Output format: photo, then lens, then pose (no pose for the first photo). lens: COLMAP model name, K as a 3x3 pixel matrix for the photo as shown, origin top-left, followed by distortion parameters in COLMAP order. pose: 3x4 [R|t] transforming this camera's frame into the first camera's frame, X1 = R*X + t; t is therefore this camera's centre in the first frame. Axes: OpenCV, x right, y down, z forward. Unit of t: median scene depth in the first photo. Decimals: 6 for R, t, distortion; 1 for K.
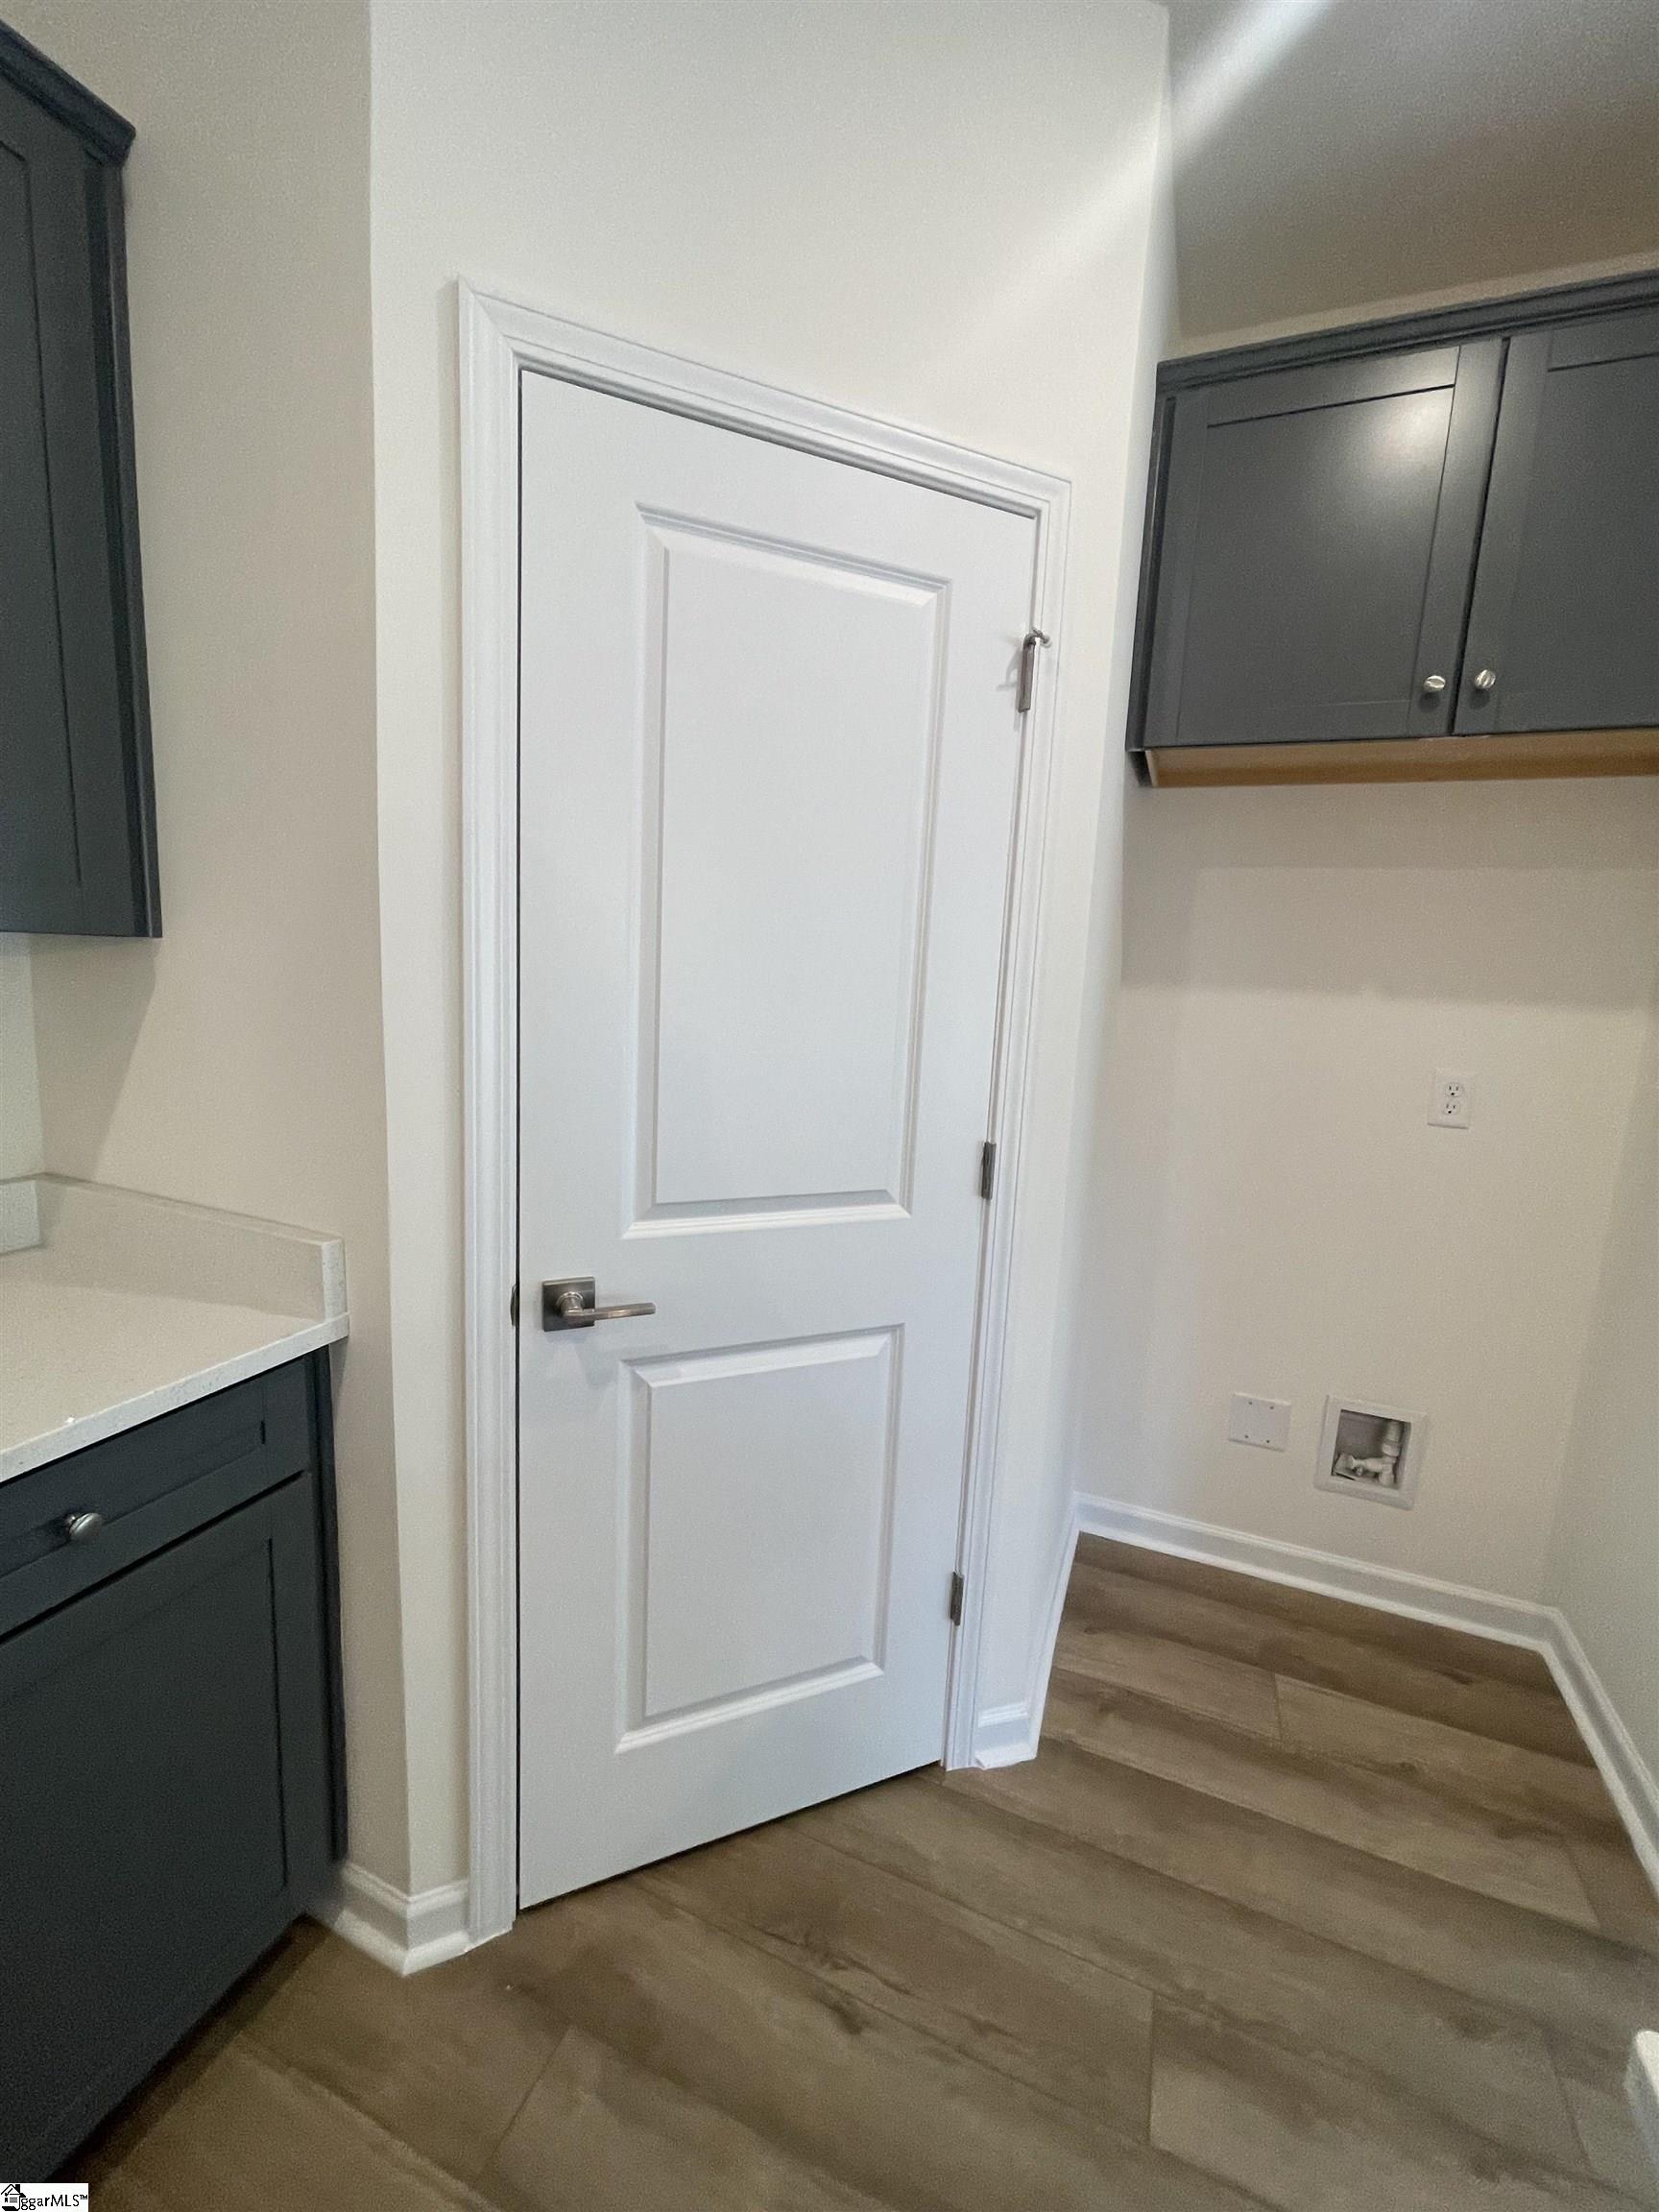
lens RADIAL K [[892.7, 0, 822.7], [0, 892.7, 1095.7], [0, 0, 1]] dist [-0.005625, 0.001120]
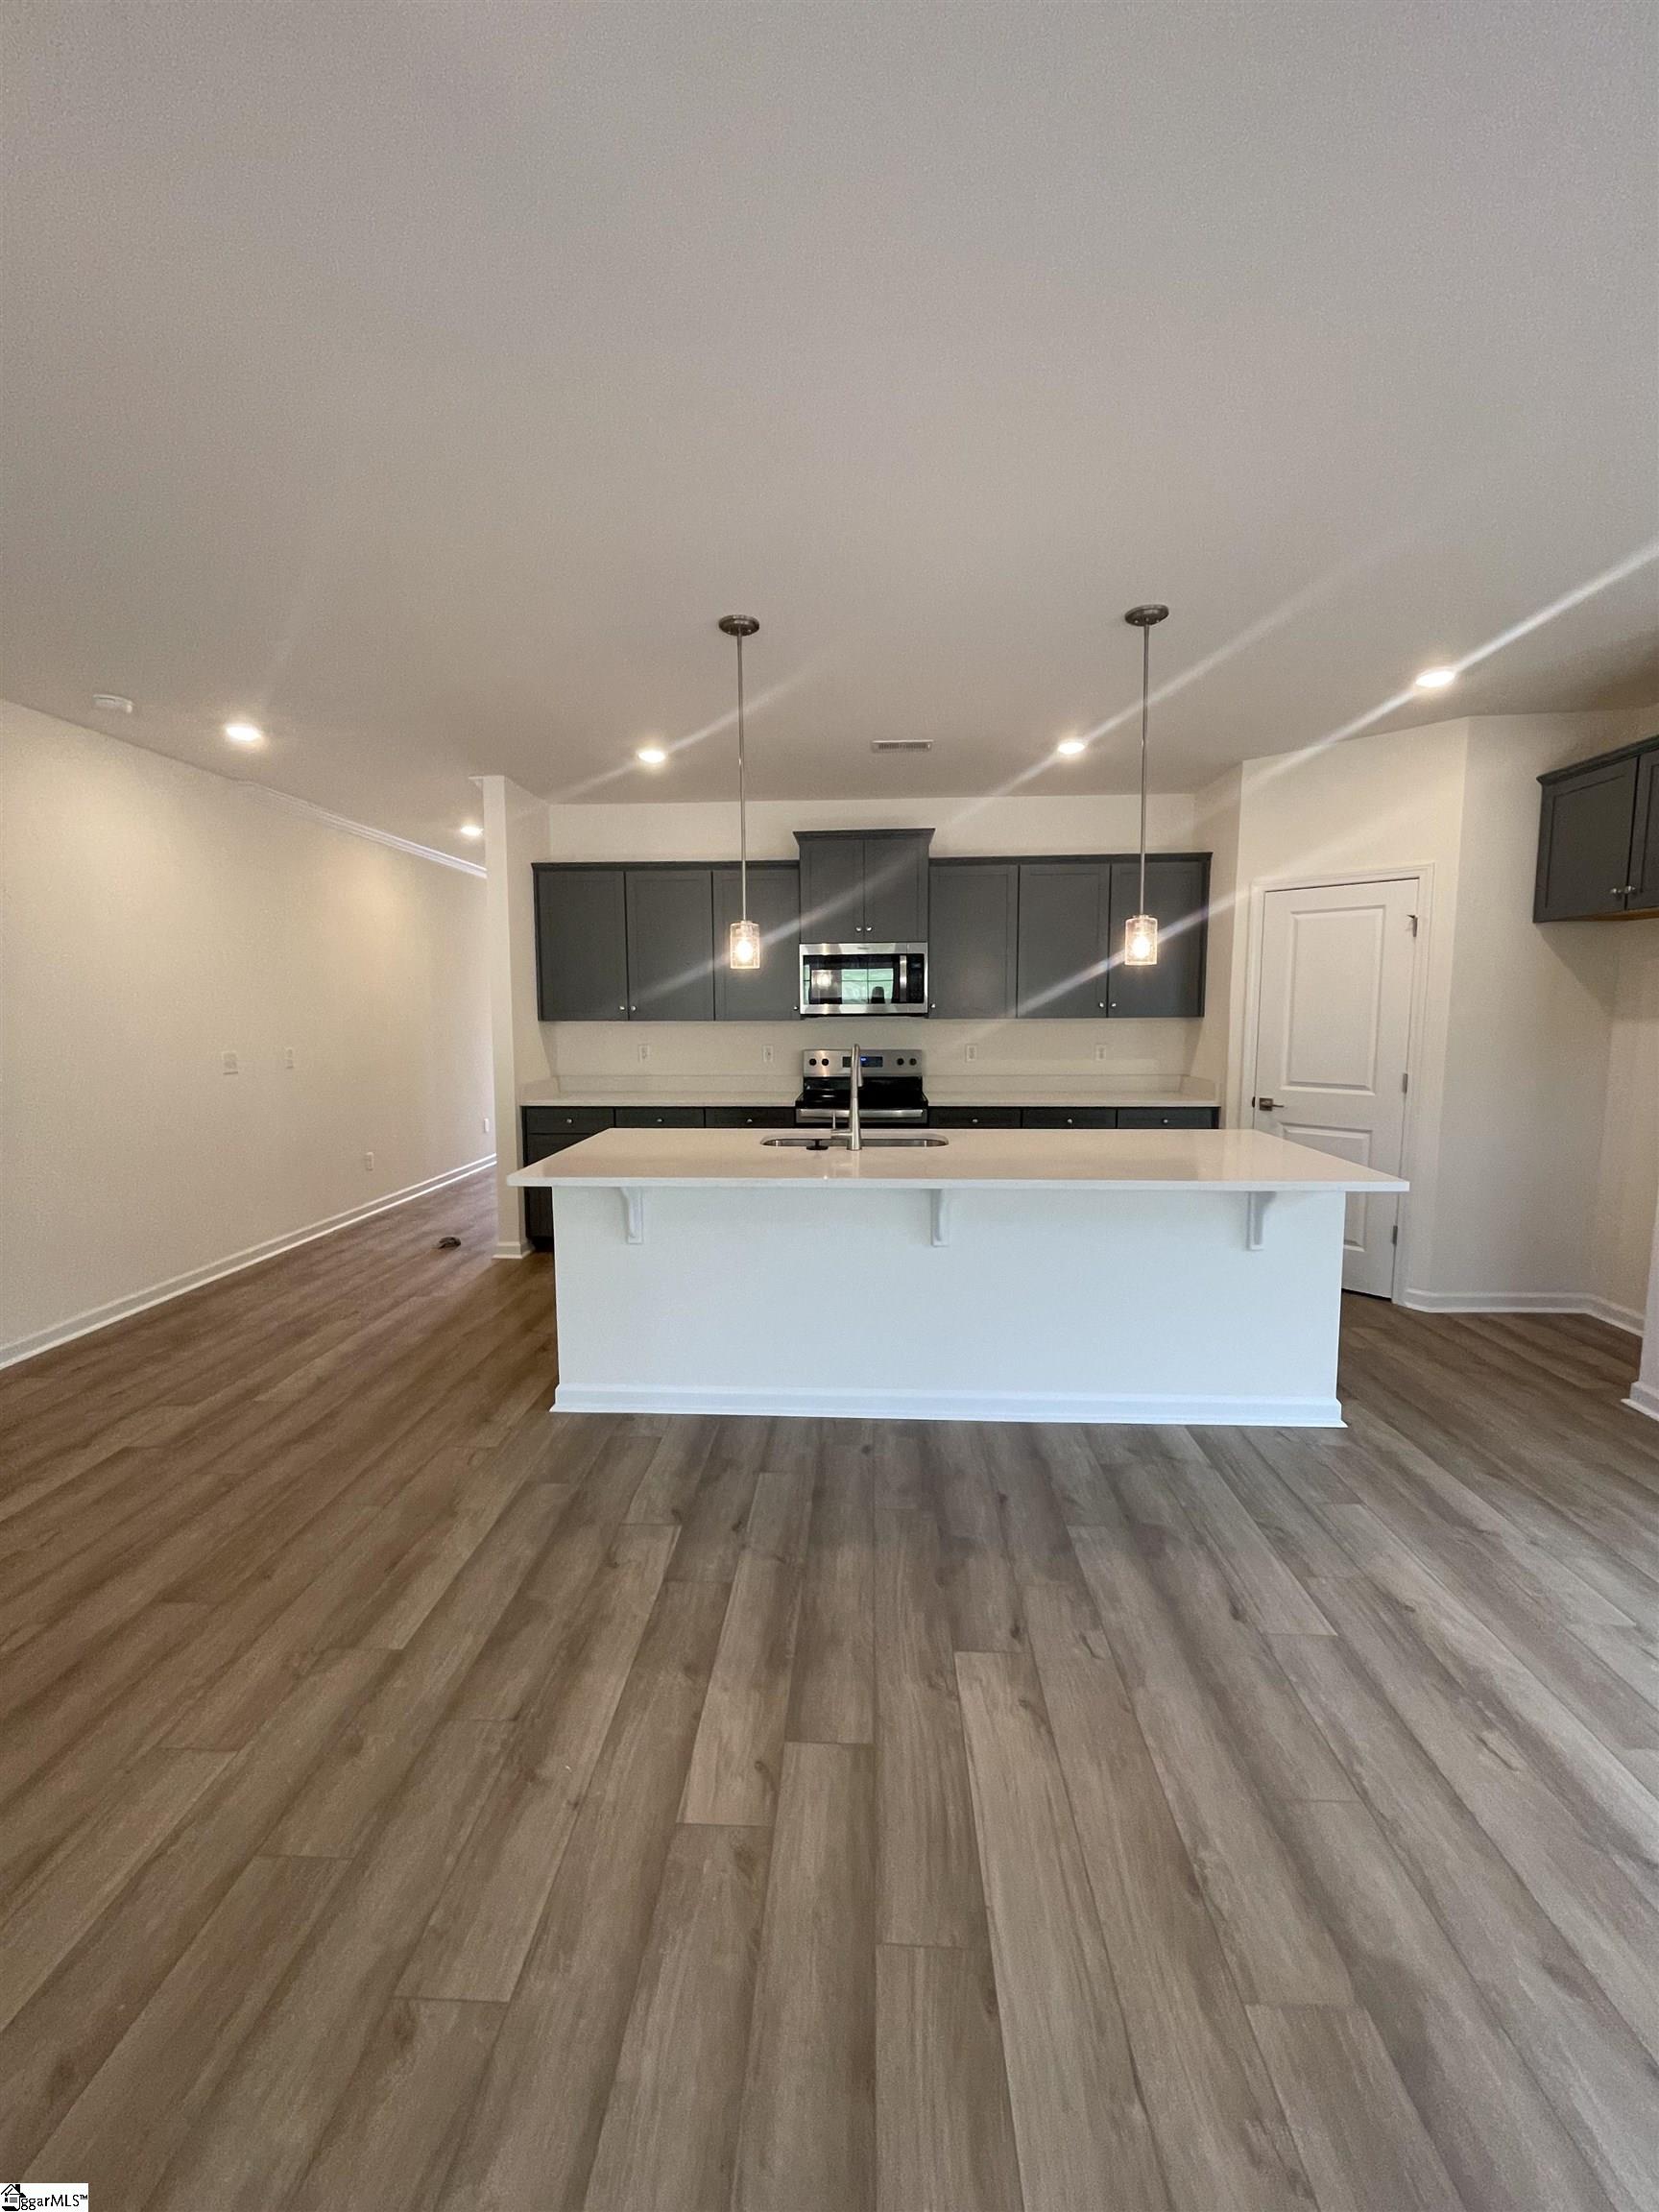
lens RADIAL K [[892.7, 0, 820.0], [0, 892.7, 1105.0], [0, 0, 1]] dist [-0.005625, 0.001120]
pose [[0.320841, 0.055107, -0.945529, 2.303379], [-0.115239, 0.993160, 0.018780, 0.315659], [0.940096, 0.102936, 0.324997, -1.762090]]
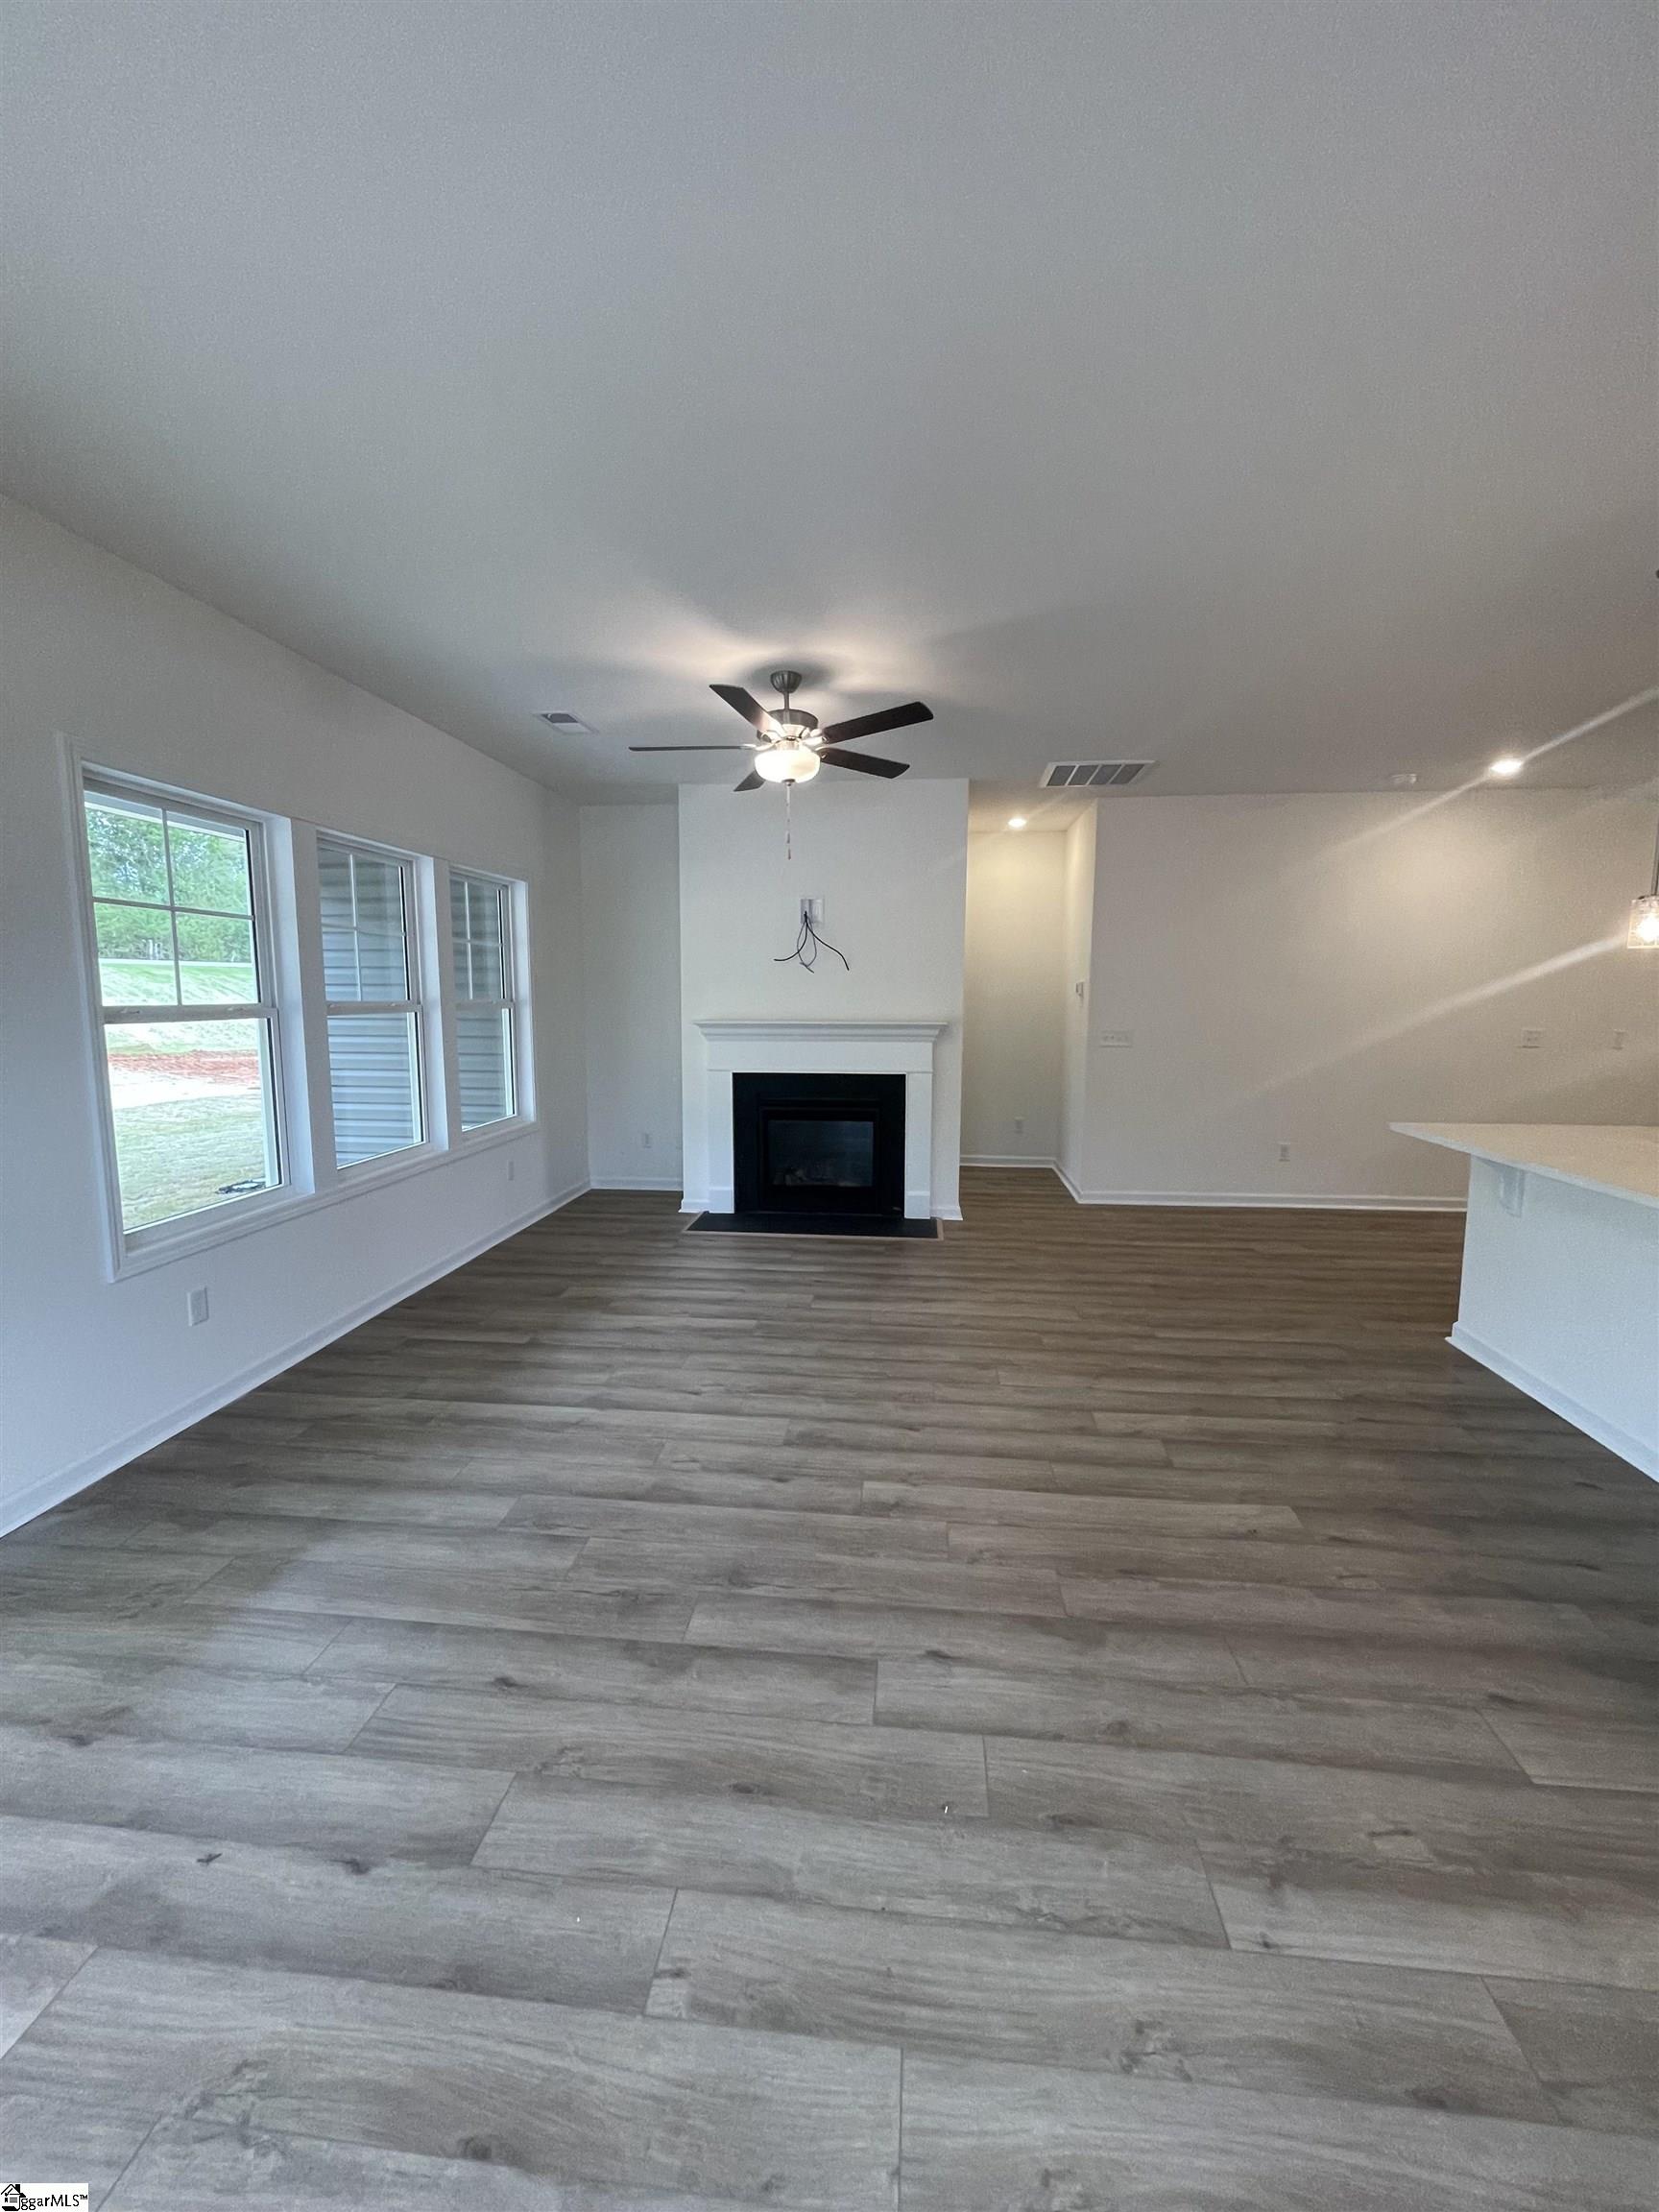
lens RADIAL K [[892.7, 0, 828.7], [0, 892.7, 1098.3], [0, 0, 1]] dist [-0.005625, 0.001120]
pose [[-0.961276, -0.016115, -0.275118, 2.458058], [-0.085122, 0.966837, 0.240790, 0.055055], [0.262114, 0.254884, -0.930769, 0.139946]]
